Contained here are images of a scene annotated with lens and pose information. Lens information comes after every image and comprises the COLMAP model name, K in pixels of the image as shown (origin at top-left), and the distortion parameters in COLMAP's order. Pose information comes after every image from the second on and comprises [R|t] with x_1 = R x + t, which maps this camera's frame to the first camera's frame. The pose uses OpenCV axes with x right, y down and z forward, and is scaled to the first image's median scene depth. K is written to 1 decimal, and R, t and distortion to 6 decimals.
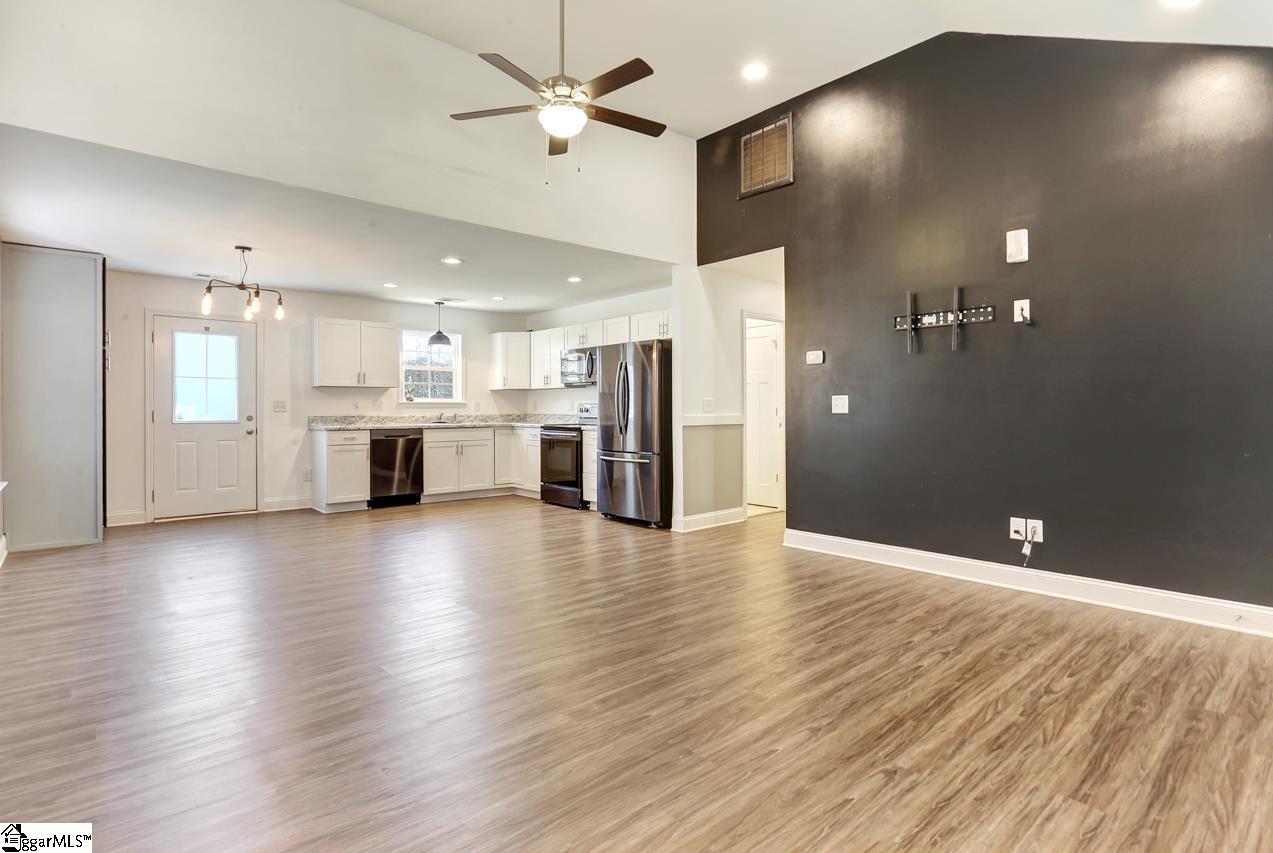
lens RADIAL K [[638.9, 0, 624.7], [0, 638.9, 408.7], [0, 0, 1]] dist [-0.005322, 0.002643]
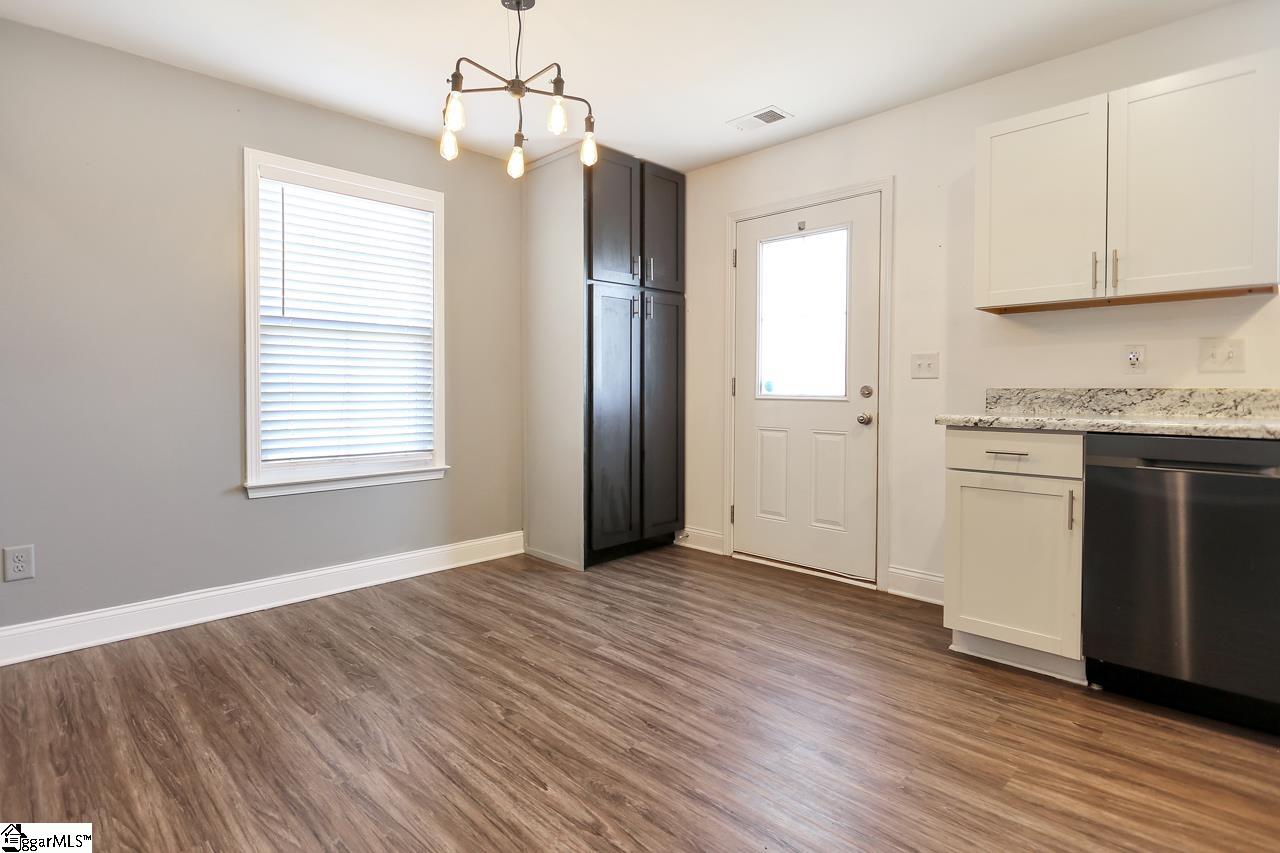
lens RADIAL K [[642.5, 0, 633.8], [0, 642.5, 402.0], [0, 0, 1]] dist [-0.005322, 0.002643]
pose [[0.072604, 0.021674, -0.997125, -0.108349], [0.000006, 0.999764, 0.021732, 0.011293], [0.997361, -0.001583, 0.072587, 0.746341]]
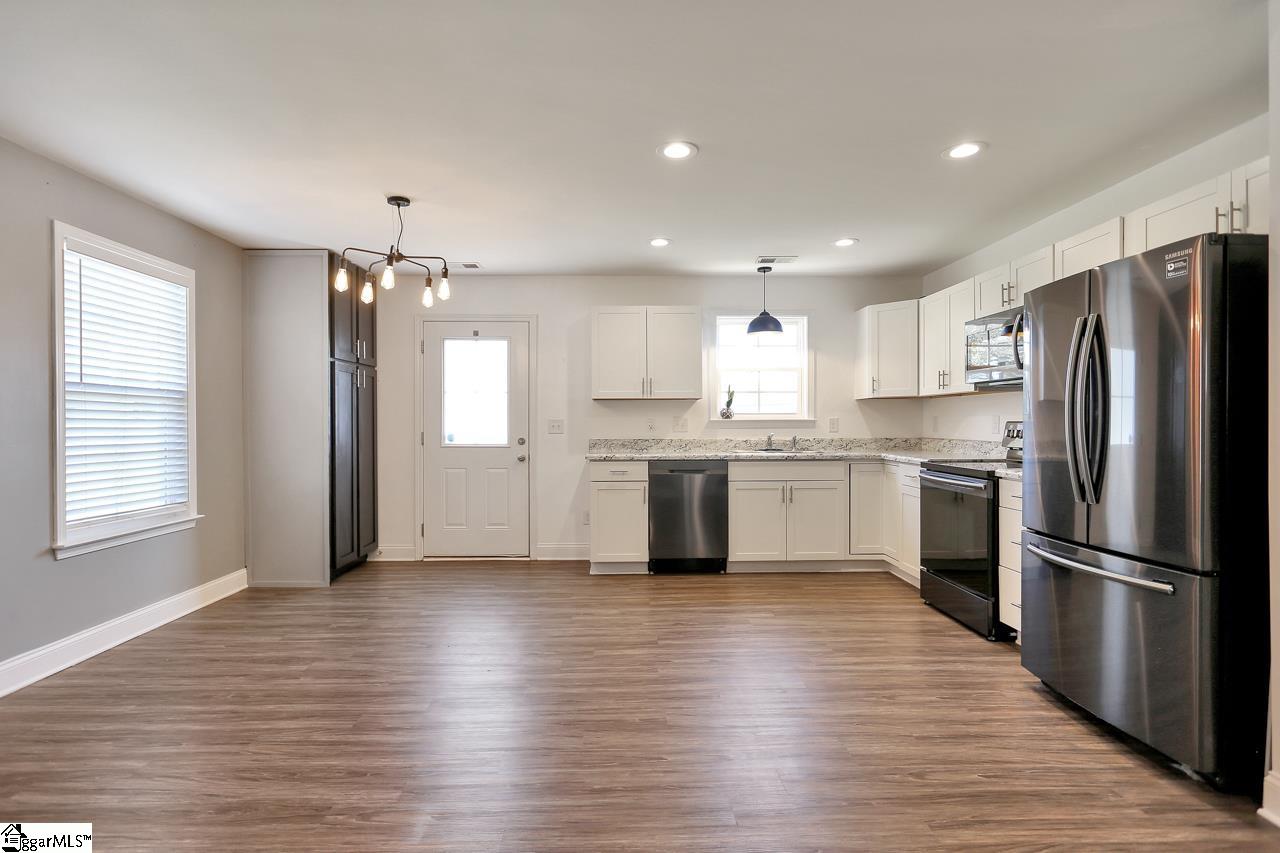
lens RADIAL K [[642.5, 0, 629.3], [0, 642.5, 428.1], [0, 0, 1]] dist [-0.005322, 0.002643]
pose [[0.771878, 0.004350, -0.635755, 0.025529], [0.001375, 0.999963, 0.008512, -0.007958], [0.635769, -0.007444, 0.771844, 0.440710]]
